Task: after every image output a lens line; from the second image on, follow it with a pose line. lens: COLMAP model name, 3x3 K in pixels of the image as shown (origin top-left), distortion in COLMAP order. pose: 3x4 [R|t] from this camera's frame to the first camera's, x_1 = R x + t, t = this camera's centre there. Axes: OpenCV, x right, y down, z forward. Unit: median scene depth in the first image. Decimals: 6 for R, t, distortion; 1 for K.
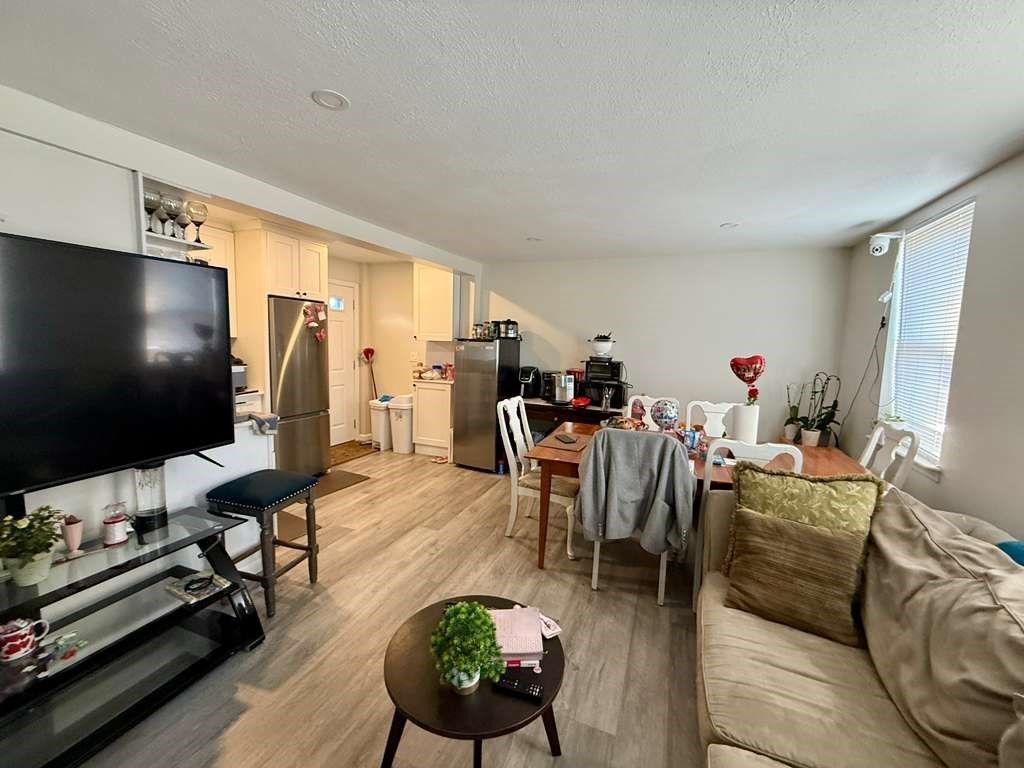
lens RADIAL K [[408.6, 0, 507.5], [0, 408.6, 385.1], [0, 0, 1]] dist [-0.001076, -0.000072]
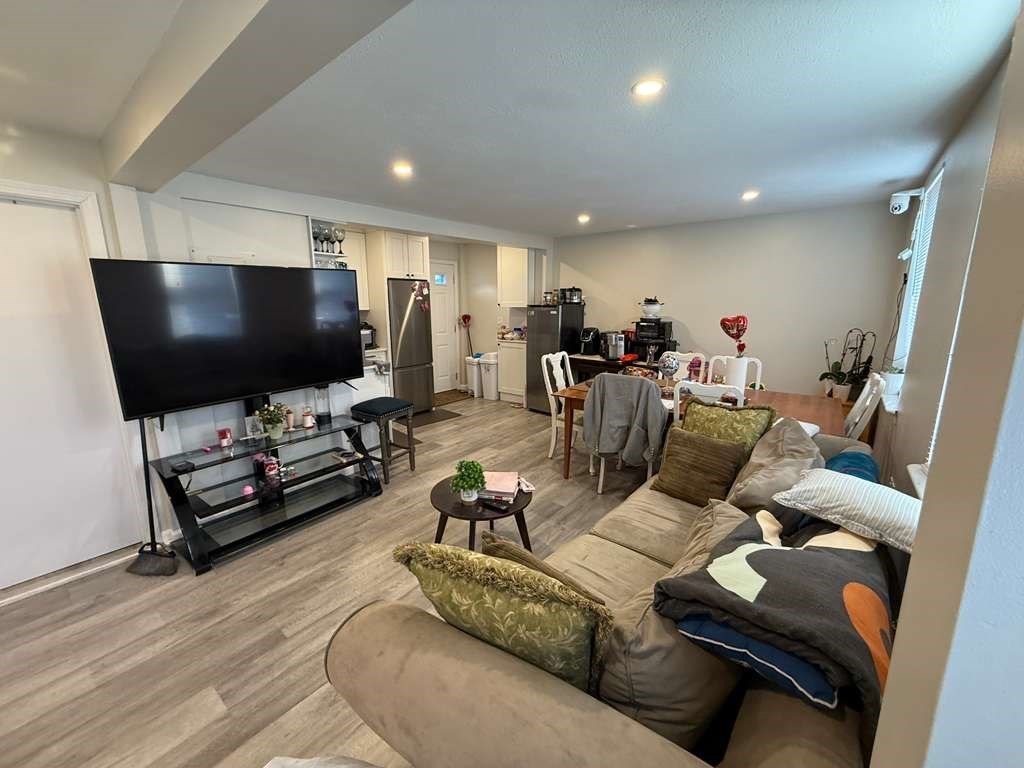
lens RADIAL K [[408.6, 0, 507.5], [0, 408.6, 385.1], [0, 0, 1]] dist [-0.001076, -0.000072]
pose [[0.958654, 0.024341, -0.283532, 0.228894], [0.001394, 0.995922, 0.090212, 0.017039], [0.284572, -0.086878, 0.954710, -0.265199]]
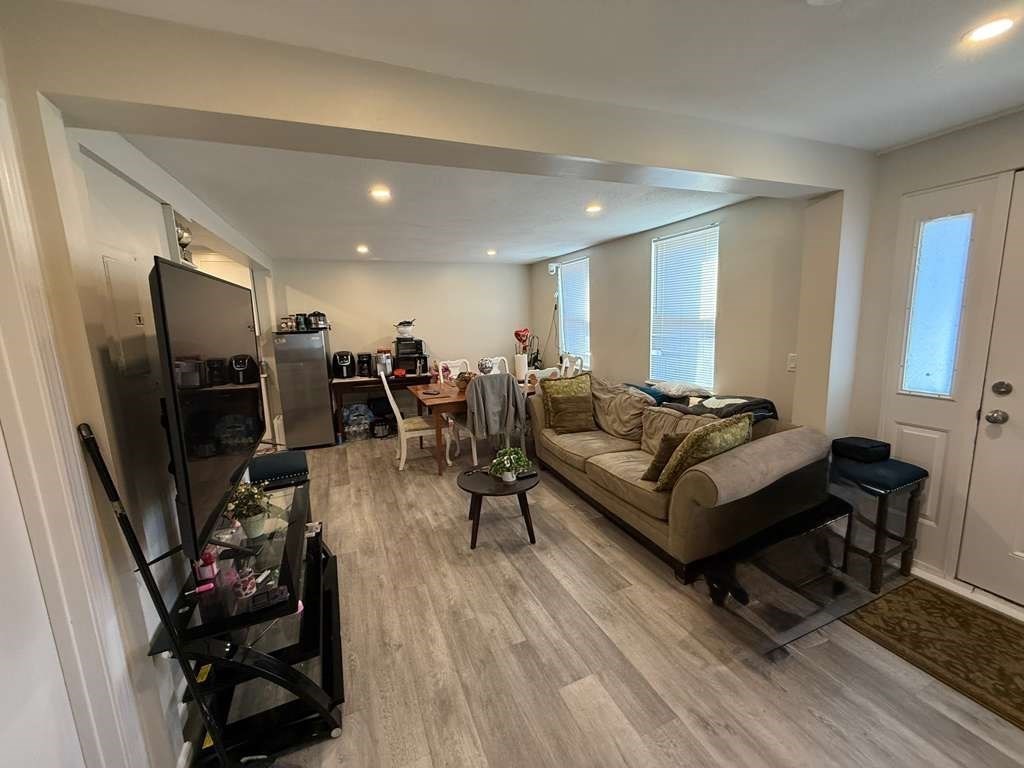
lens RADIAL K [[408.6, 0, 507.5], [0, 408.6, 385.1], [0, 0, 1]] dist [-0.001076, -0.000072]
pose [[0.709090, -0.169260, 0.684502, -0.624287], [0.131658, 0.985471, 0.107295, -0.019537], [-0.692718, 0.014039, 0.721072, -0.256487]]
